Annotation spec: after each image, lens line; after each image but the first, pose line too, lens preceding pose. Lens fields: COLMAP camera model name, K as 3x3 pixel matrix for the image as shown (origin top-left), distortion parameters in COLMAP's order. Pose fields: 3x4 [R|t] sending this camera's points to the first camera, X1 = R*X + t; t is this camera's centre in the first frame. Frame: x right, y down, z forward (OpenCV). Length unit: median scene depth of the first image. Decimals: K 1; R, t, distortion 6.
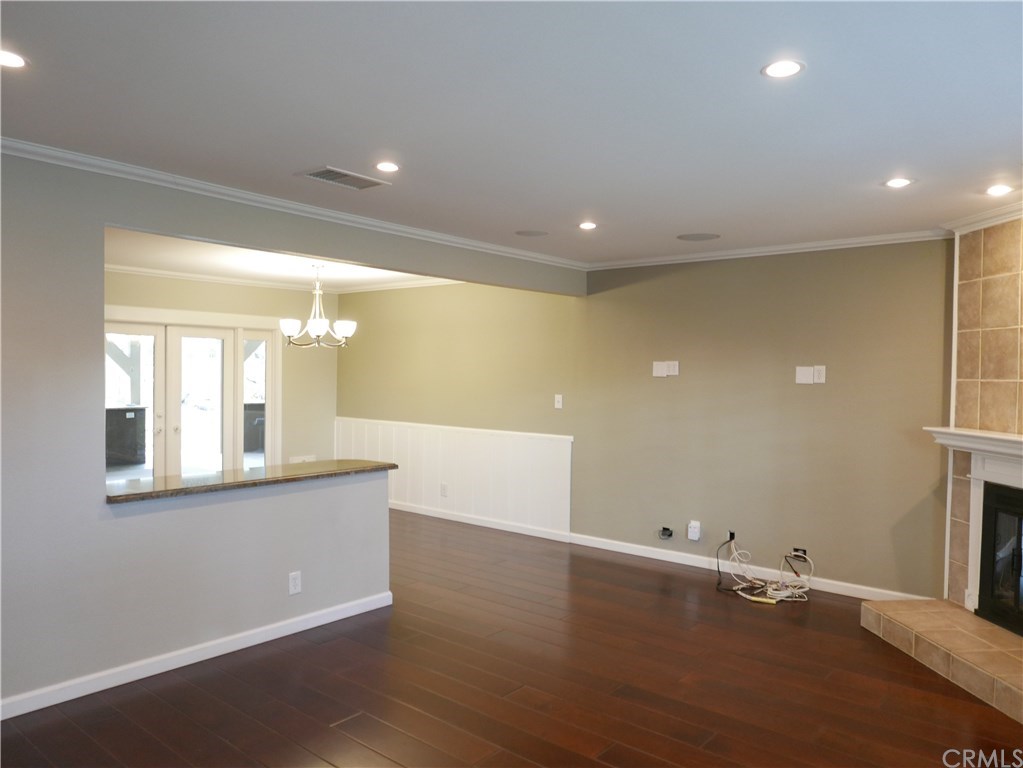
lens RADIAL K [[737.8, 0, 511.5], [0, 737.8, 384.0], [0, 0, 1]] dist [-0.035734, 0.027473]
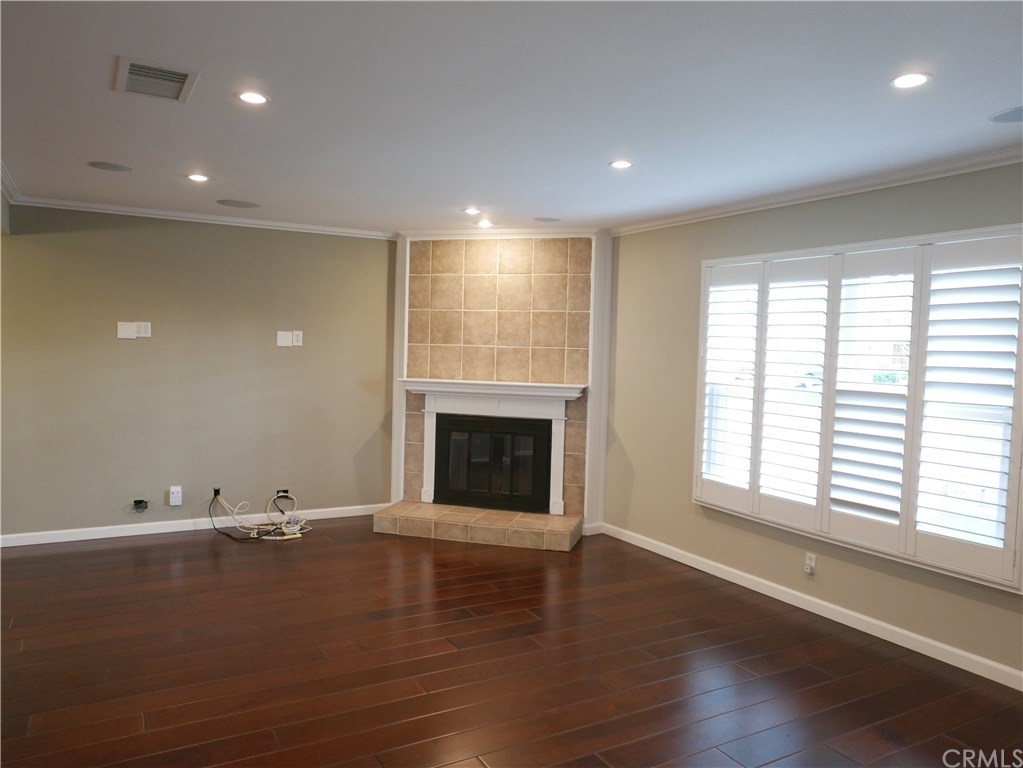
lens RADIAL K [[737.8, 0, 511.5], [0, 737.8, 384.0], [0, 0, 1]] dist [-0.035734, 0.027473]
pose [[0.357614, -0.052462, 0.932395, -0.665057], [-0.005803, 0.998277, 0.058395, -0.013289], [-0.933851, -0.026294, 0.356693, 0.313897]]
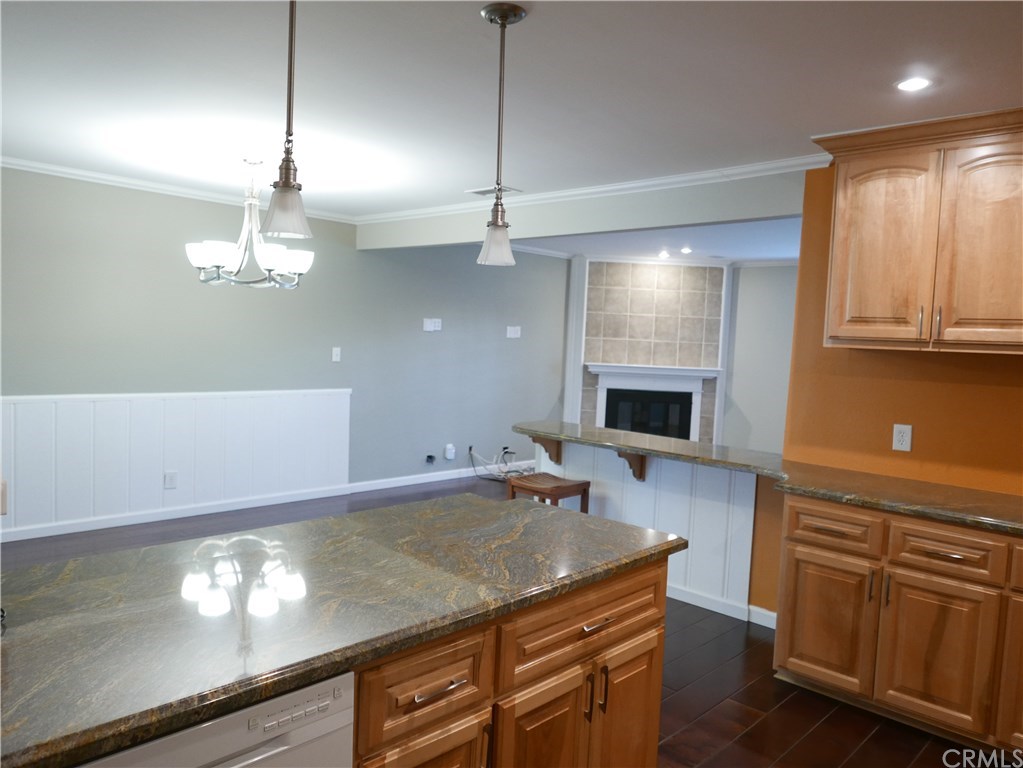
lens RADIAL K [[737.8, 0, 511.5], [0, 737.8, 384.0], [0, 0, 1]] dist [-0.035734, 0.027473]
pose [[0.077064, -0.076054, 0.994121, -1.361717], [-0.028010, 0.996528, 0.078410, -0.030817], [-0.996633, -0.033888, 0.074666, 1.071774]]
